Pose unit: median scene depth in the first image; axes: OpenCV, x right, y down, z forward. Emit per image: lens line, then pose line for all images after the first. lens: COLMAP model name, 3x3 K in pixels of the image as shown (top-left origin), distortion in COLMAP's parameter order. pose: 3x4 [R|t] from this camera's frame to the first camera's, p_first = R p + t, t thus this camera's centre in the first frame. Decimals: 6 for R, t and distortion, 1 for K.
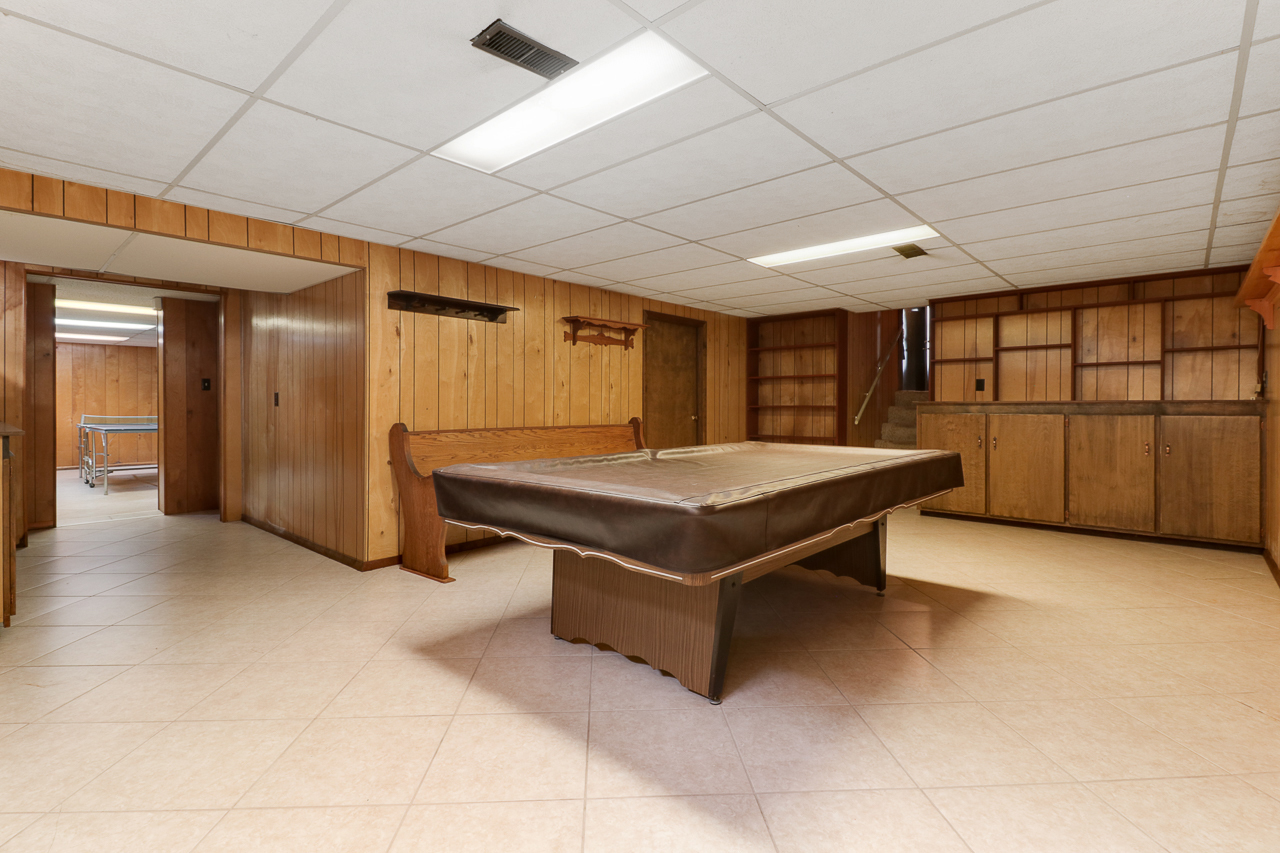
lens RADIAL K [[608.8, 0, 612.7], [0, 608.8, 417.8], [0, 0, 1]] dist [0.003663, -0.002645]
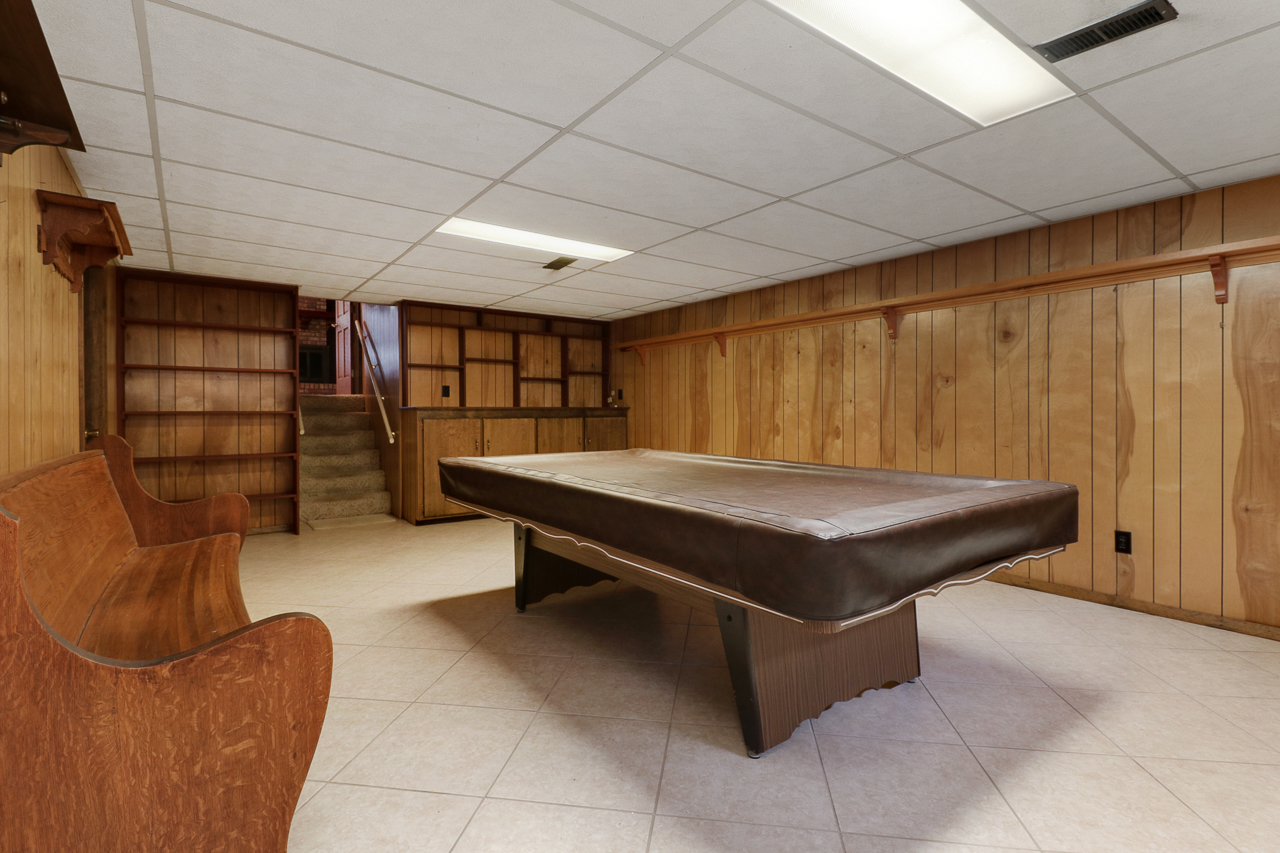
lens RADIAL K [[608.8, 0, 643.3], [0, 608.8, 428.3], [0, 0, 1]] dist [0.003663, -0.002645]
pose [[0.156887, -0.028238, 0.987213, -0.395140], [0.018873, 0.999494, 0.025590, -0.011112], [-0.987436, 0.014617, 0.157340, 0.520534]]
